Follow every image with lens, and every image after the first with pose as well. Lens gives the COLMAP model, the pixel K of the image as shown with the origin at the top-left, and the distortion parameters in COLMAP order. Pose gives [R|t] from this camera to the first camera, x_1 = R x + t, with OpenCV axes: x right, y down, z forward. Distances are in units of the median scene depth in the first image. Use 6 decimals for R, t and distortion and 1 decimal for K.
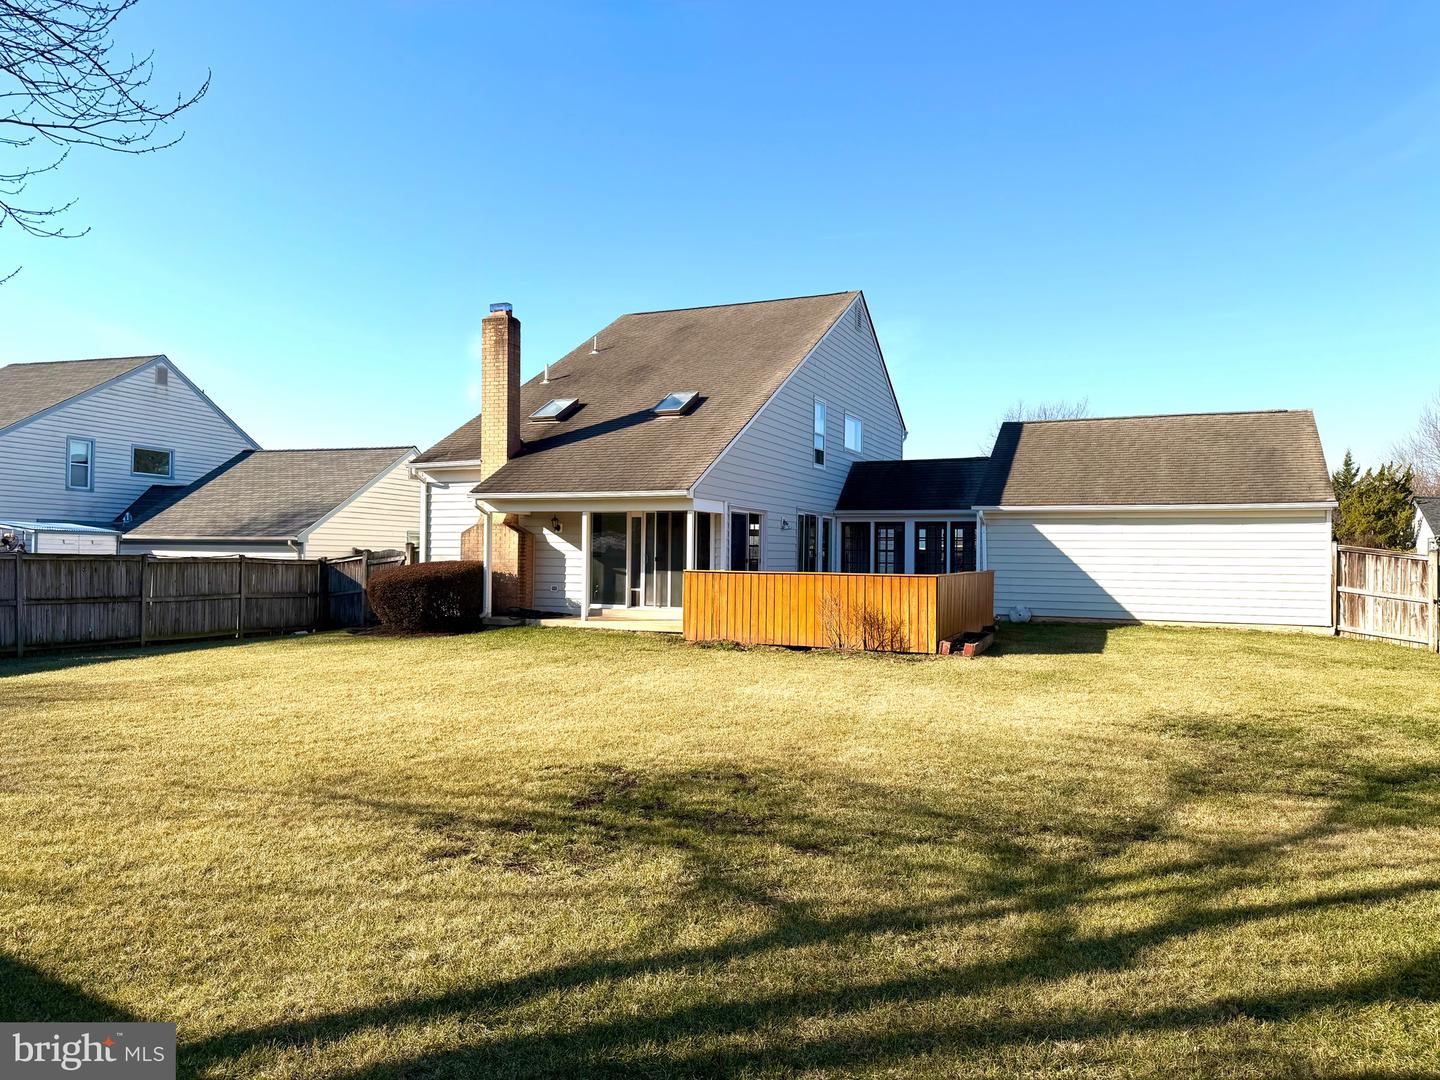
lens RADIAL K [[1017.7, 0, 720.0], [0, 1017.7, 537.6], [0, 0, 1]] dist [0.044582, -0.055668]
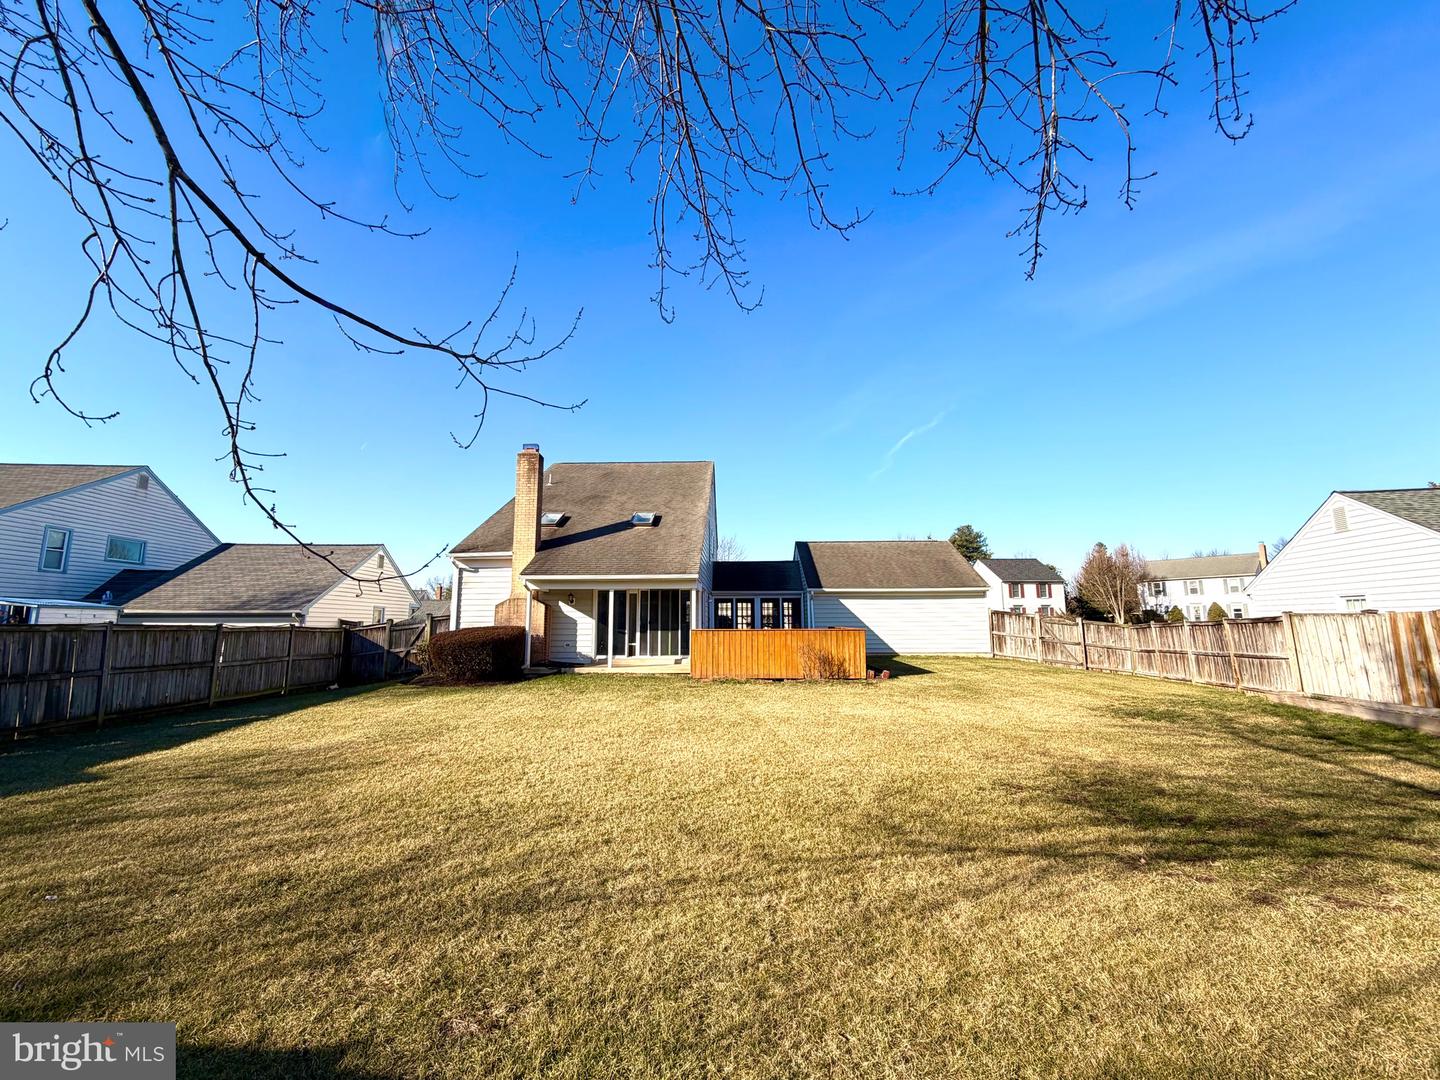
lens RADIAL K [[579.8, 0, 728.4], [0, 579.8, 538.9], [0, 0, 1]] dist [-0.004431, 0.000224]
pose [[0.925320, 0.039303, 0.377145, -0.340590], [0.007617, 0.992486, -0.122117, 0.005368], [-0.379111, 0.115870, 0.918068, 0.216119]]
